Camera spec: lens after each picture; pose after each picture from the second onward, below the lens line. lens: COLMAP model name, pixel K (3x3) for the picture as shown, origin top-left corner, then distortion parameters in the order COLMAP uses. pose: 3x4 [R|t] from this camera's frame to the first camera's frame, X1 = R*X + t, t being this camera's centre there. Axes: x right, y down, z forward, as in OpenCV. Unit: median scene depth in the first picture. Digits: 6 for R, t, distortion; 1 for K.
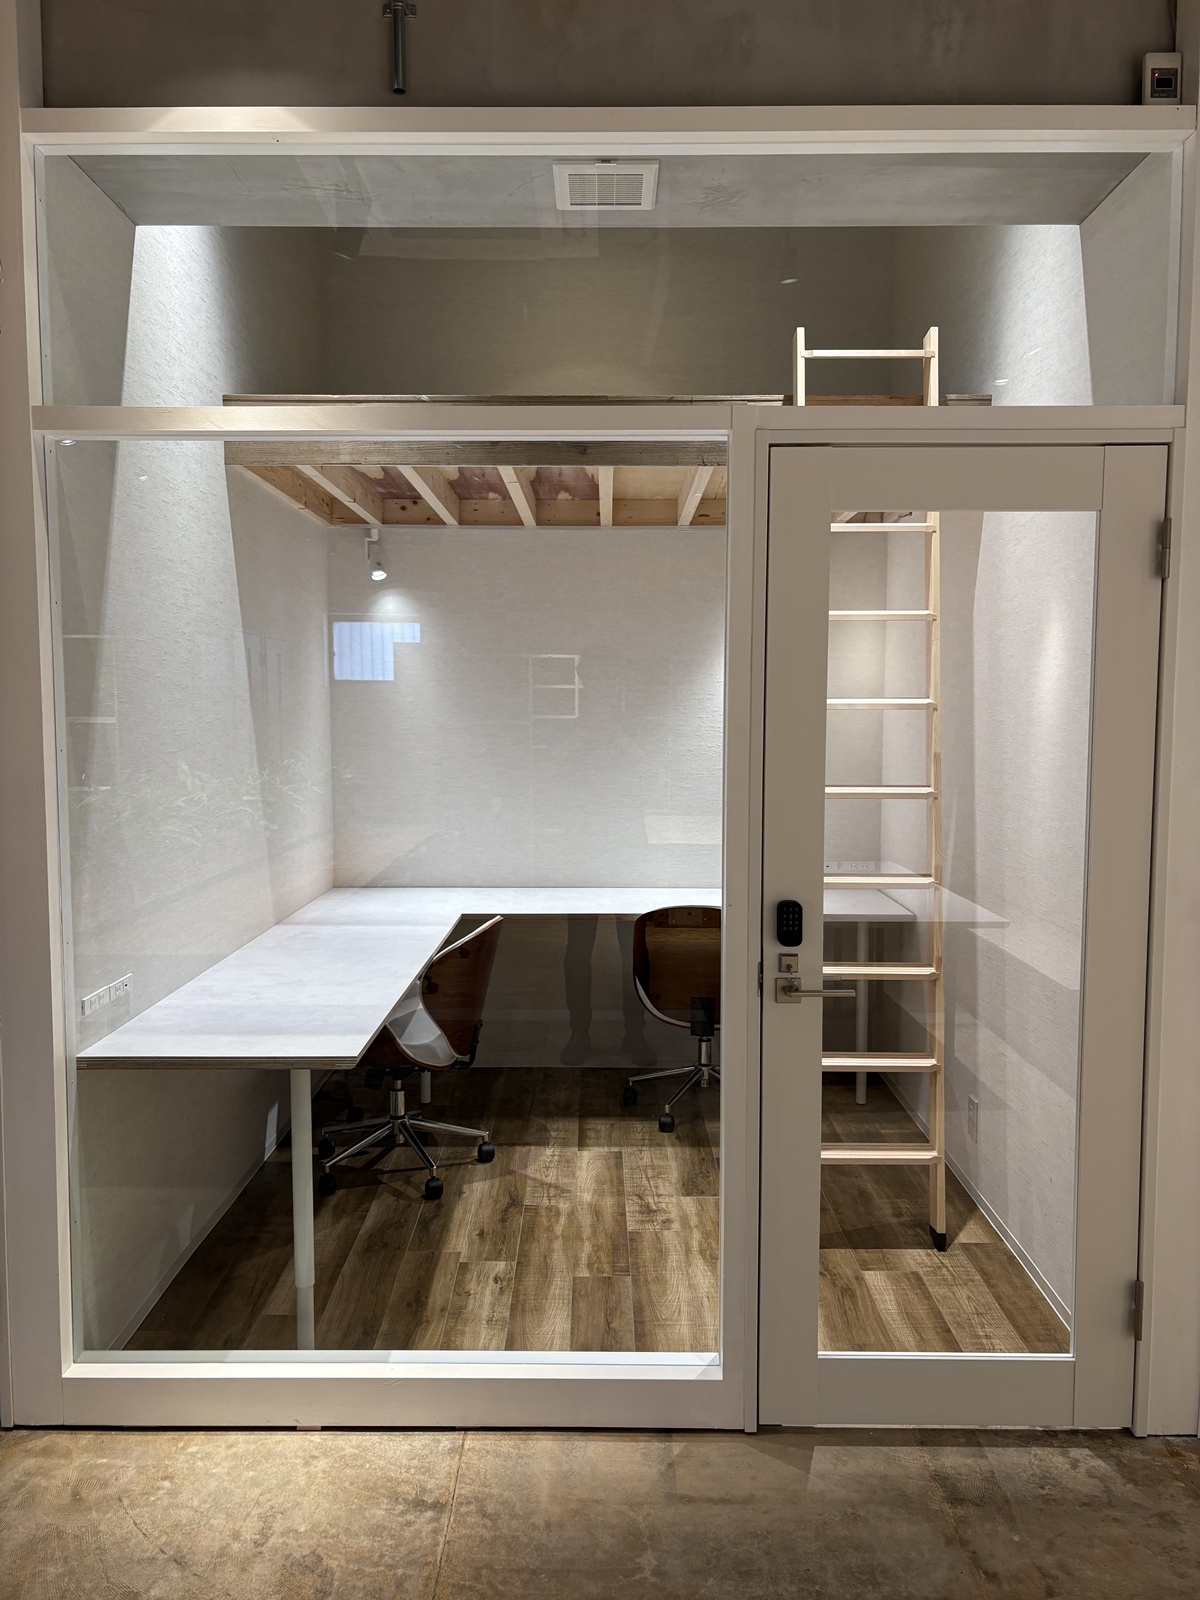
lens RADIAL K [[1207.0, 0, 595.3], [0, 1207.0, 802.5], [0, 0, 1]] dist [0.053327, -0.041807]
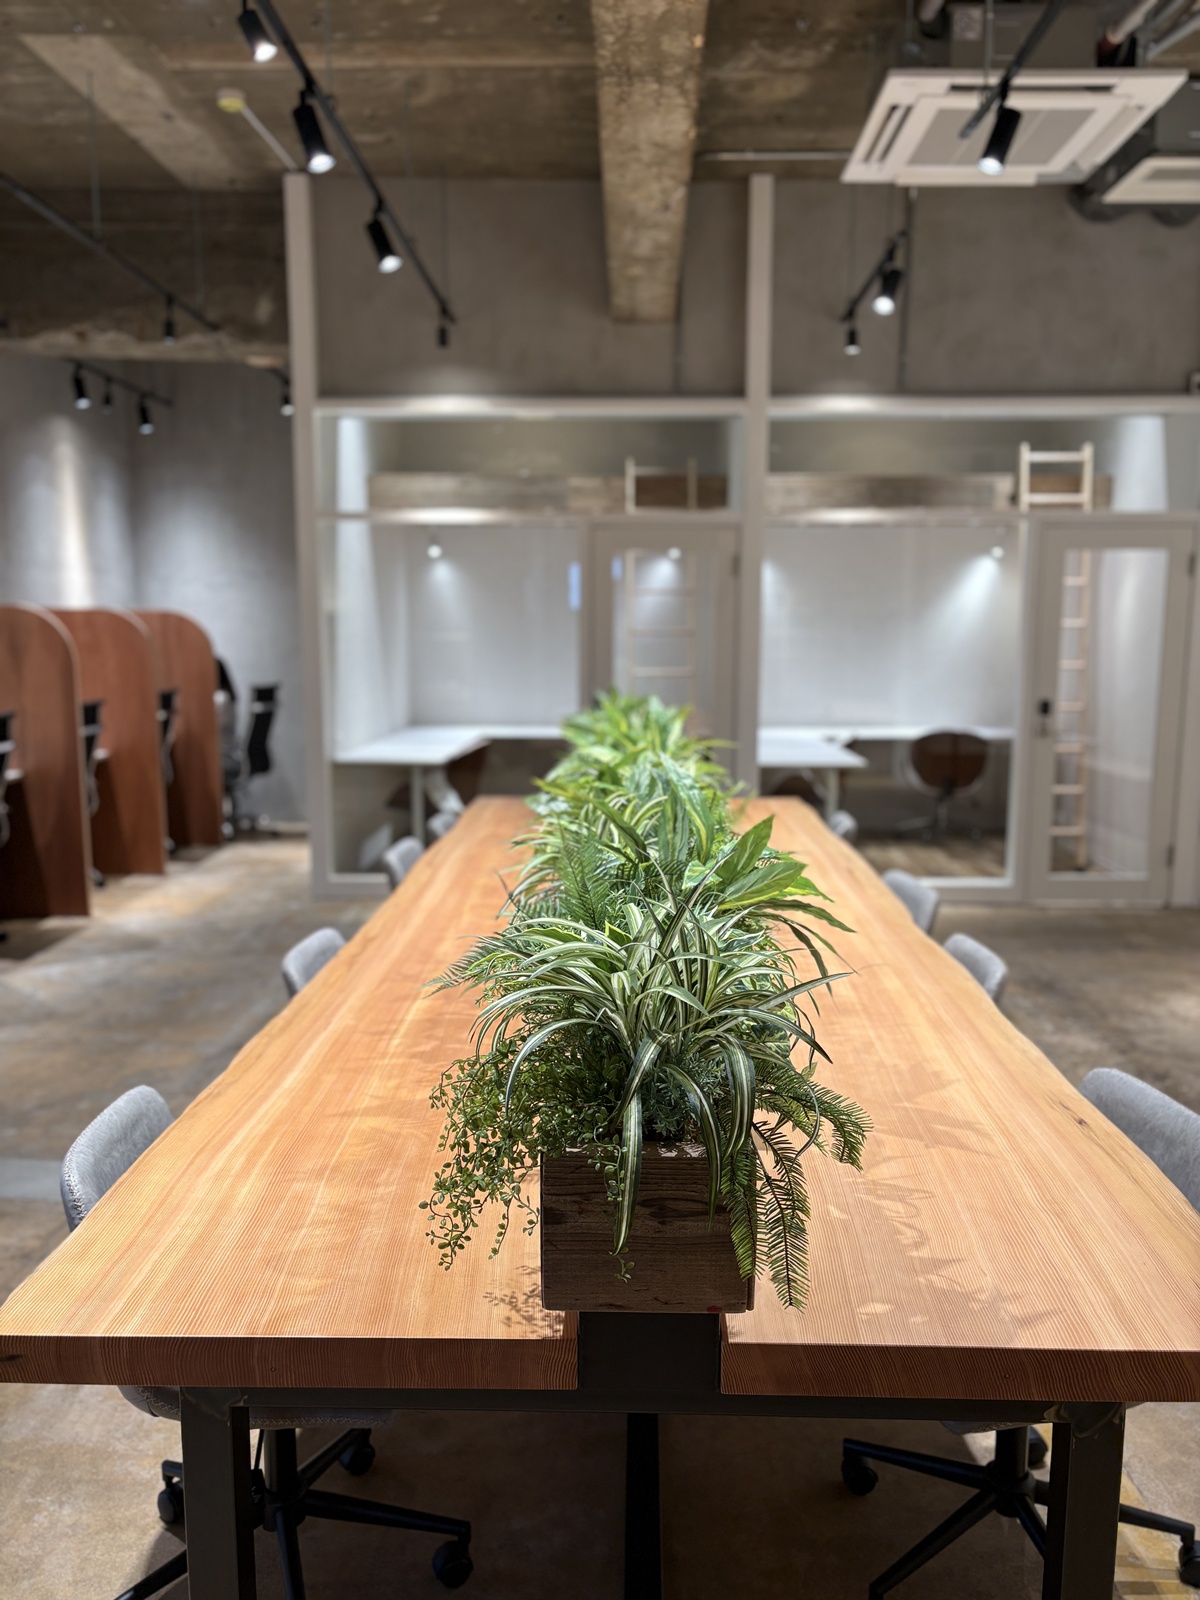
lens RADIAL K [[1207.0, 0, 605.2], [0, 1207.0, 799.8], [0, 0, 1]] dist [0.053327, -0.041807]
pose [[0.999510, -0.003088, -0.031133, -0.481740], [0.004915, 0.998259, 0.058780, 0.047374], [0.030897, -0.058905, 0.997785, -1.131211]]
